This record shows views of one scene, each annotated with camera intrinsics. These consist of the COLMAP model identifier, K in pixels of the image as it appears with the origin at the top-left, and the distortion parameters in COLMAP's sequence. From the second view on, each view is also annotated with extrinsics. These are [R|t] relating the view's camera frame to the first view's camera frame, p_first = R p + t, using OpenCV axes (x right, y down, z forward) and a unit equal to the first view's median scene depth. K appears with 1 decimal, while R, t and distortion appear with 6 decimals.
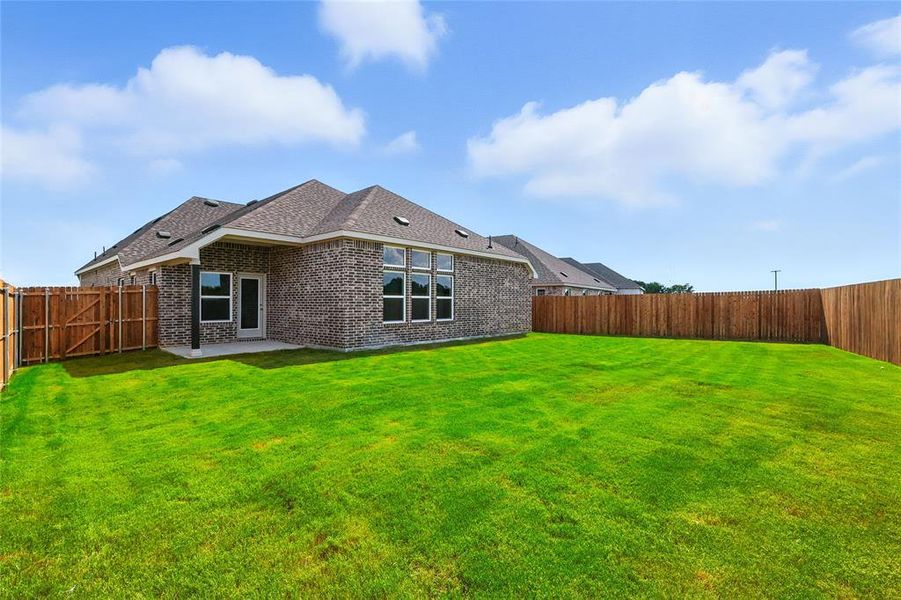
lens RADIAL K [[397.3, 0, 450.5], [0, 397.3, 300.0], [0, 0, 1]] dist [0.001159, 0.000284]
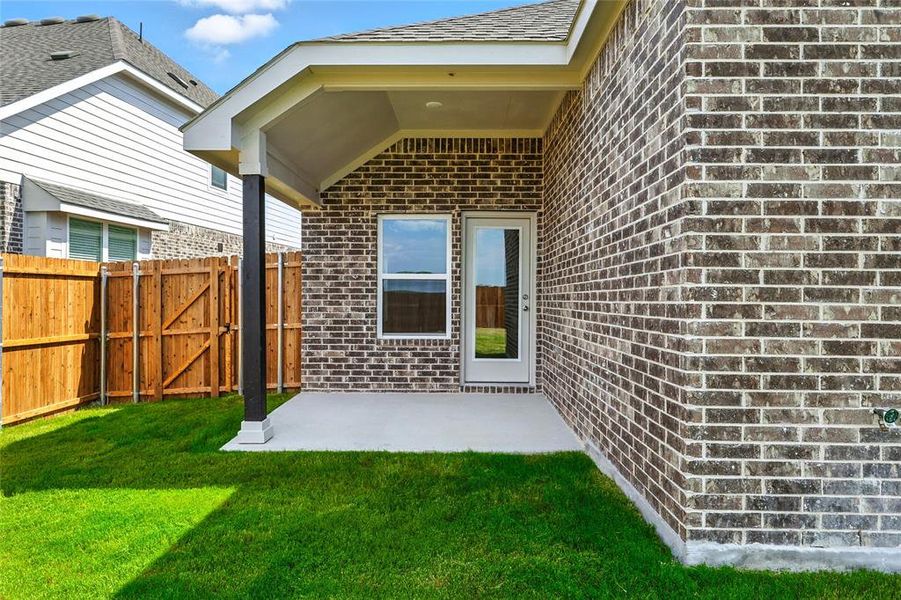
lens RADIAL K [[580.8, 0, 450.5], [0, 580.8, 300.0], [0, 0, 1]] dist [0.002340, 0.000439]
pose [[0.655450, 0.003861, -0.755229, -0.137678], [0.001189, 0.999980, 0.006144, 0.014703], [0.755238, -0.004925, 0.655433, 0.740003]]
